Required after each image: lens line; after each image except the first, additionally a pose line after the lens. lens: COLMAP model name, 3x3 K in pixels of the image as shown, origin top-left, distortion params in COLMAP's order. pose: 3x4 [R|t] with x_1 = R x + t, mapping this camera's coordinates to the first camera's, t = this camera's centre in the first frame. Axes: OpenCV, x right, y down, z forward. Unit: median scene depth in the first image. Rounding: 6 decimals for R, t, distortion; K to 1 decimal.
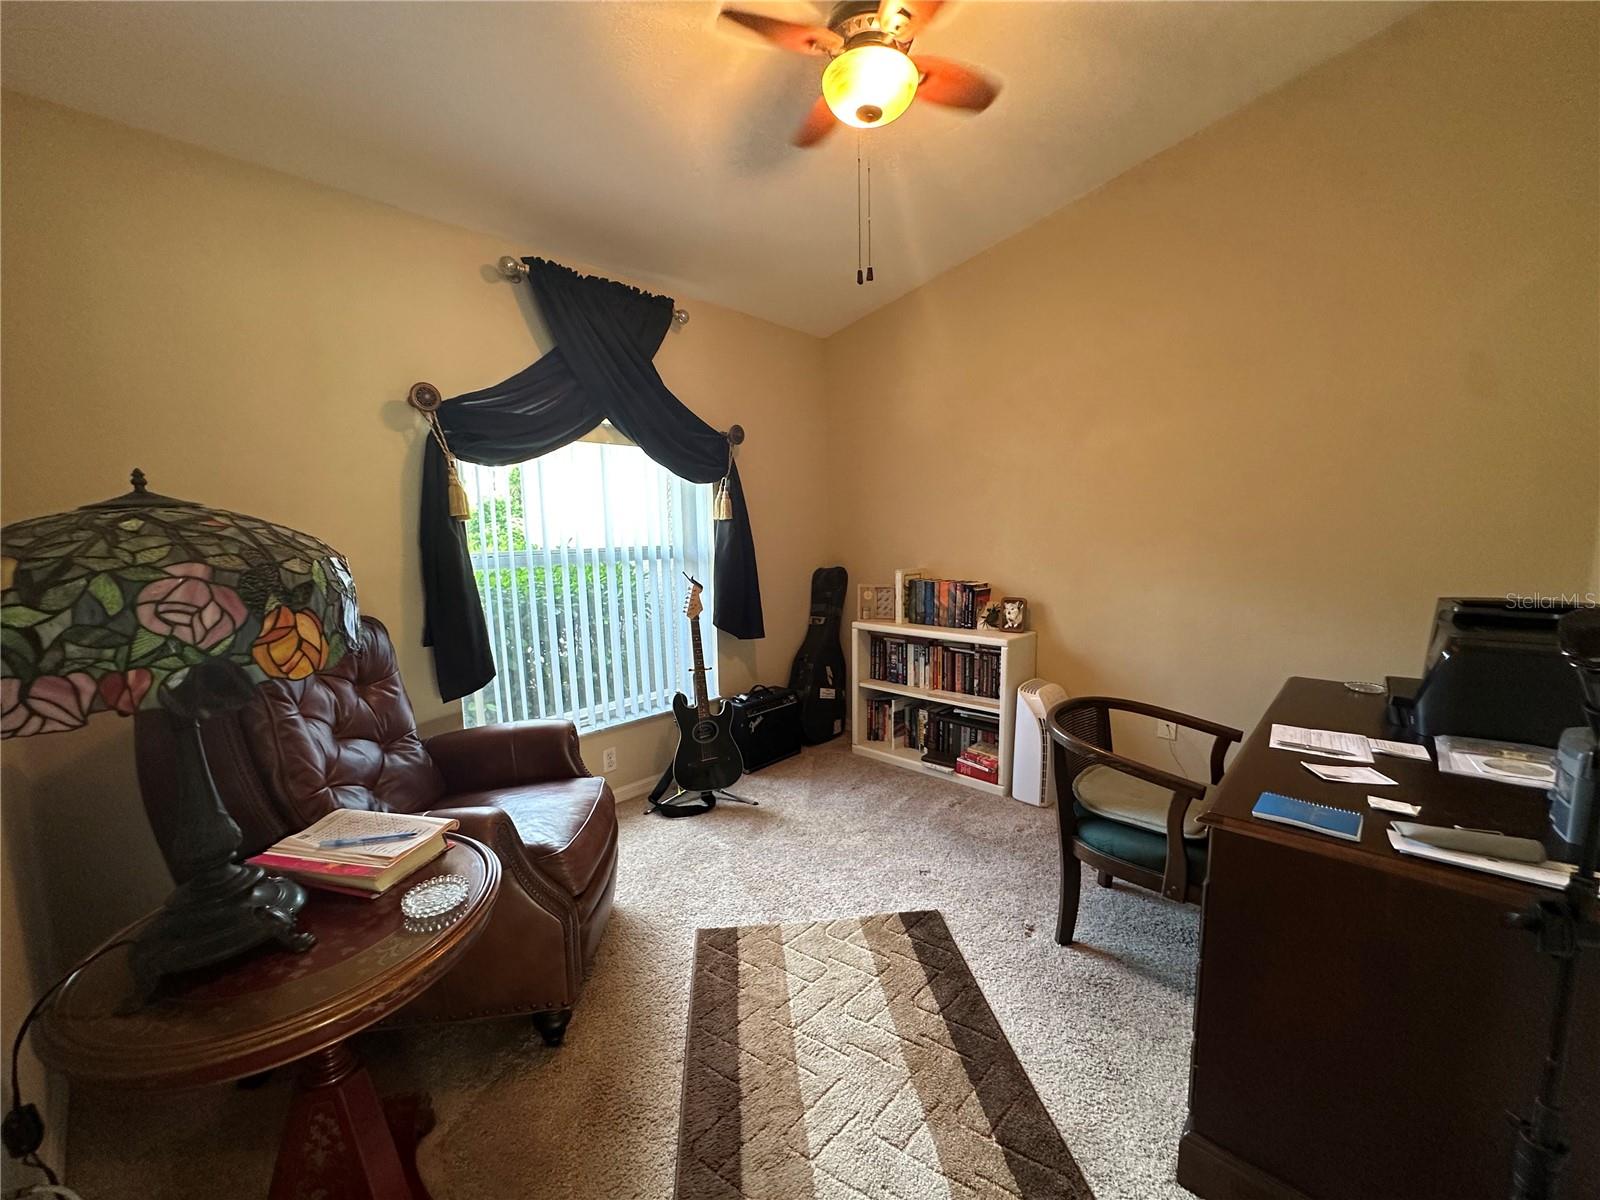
lens RADIAL K [[637.4, 0, 796.9], [0, 637.4, 600.7], [0, 0, 1]] dist [-0.006553, 0.001006]
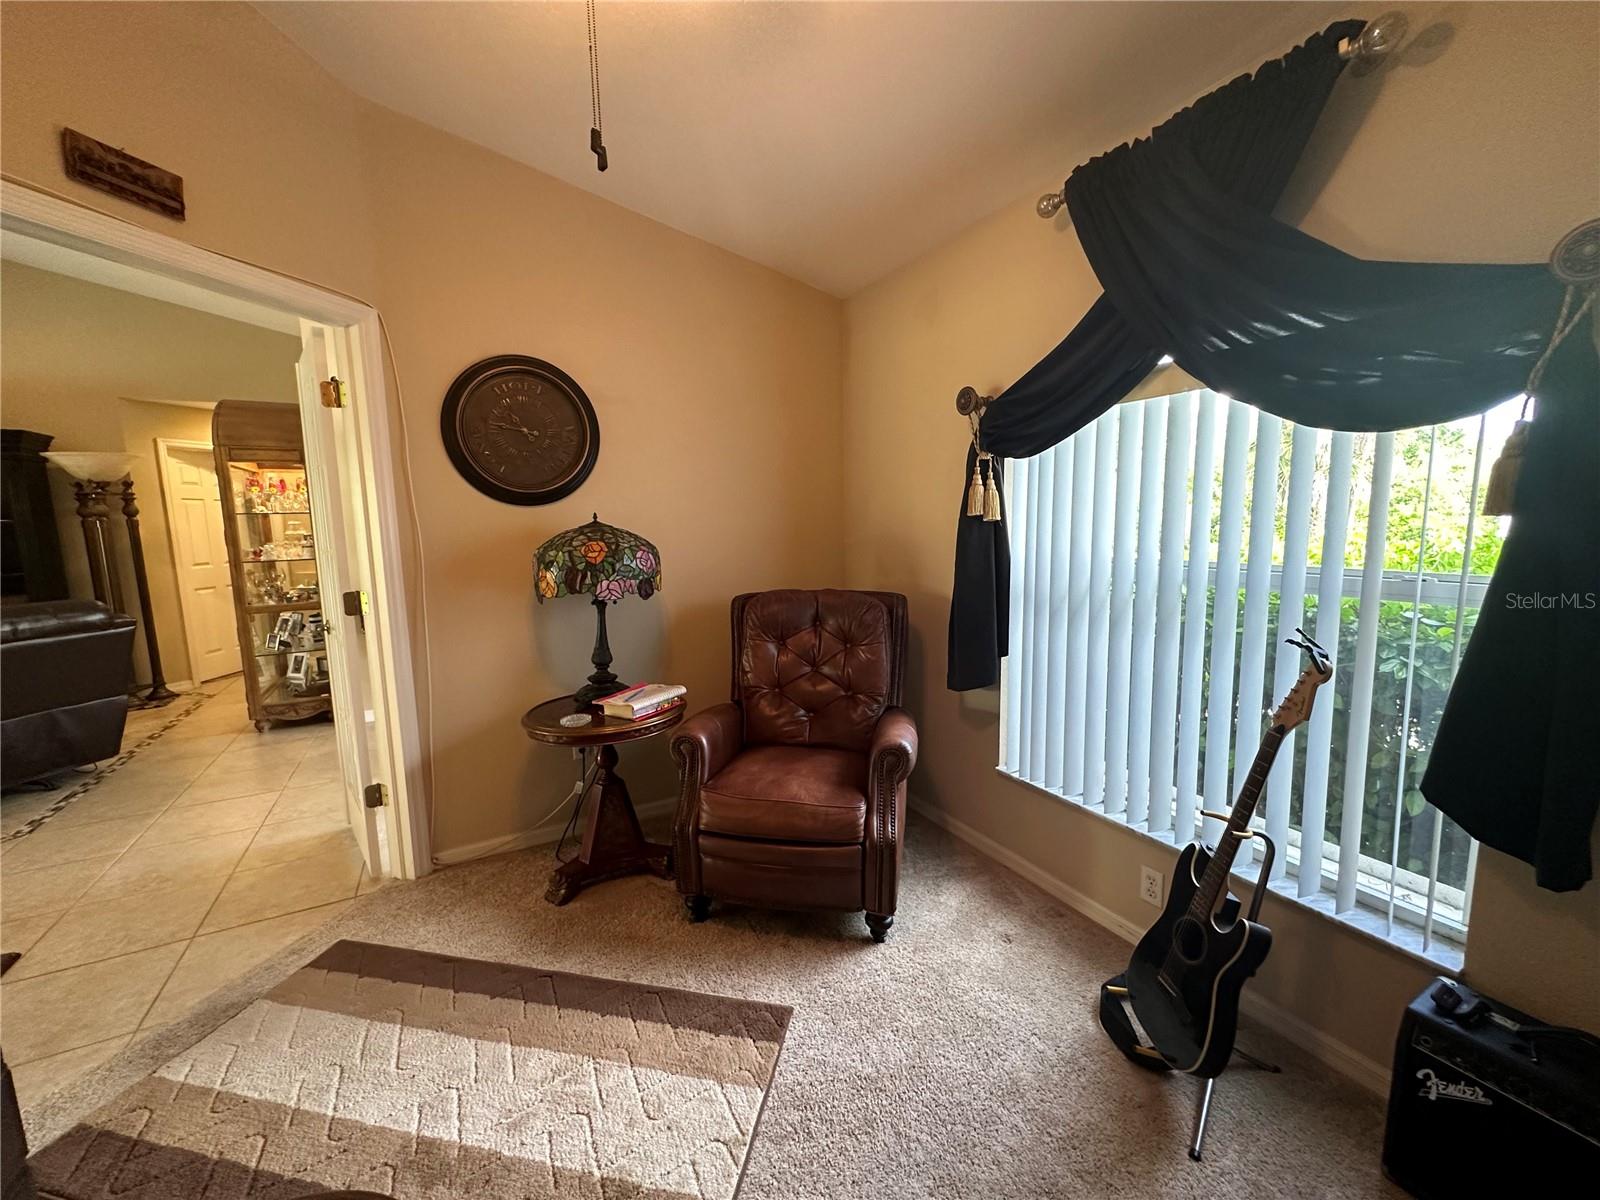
lens RADIAL K [[637.4, 0, 795.8], [0, 637.4, 605.8], [0, 0, 1]] dist [-0.006553, 0.001006]
pose [[-0.306928, 0.150734, -0.939720, 0.477085], [-0.089151, 0.978484, 0.186070, -0.149667], [0.947548, 0.140887, -0.286886, 0.990680]]
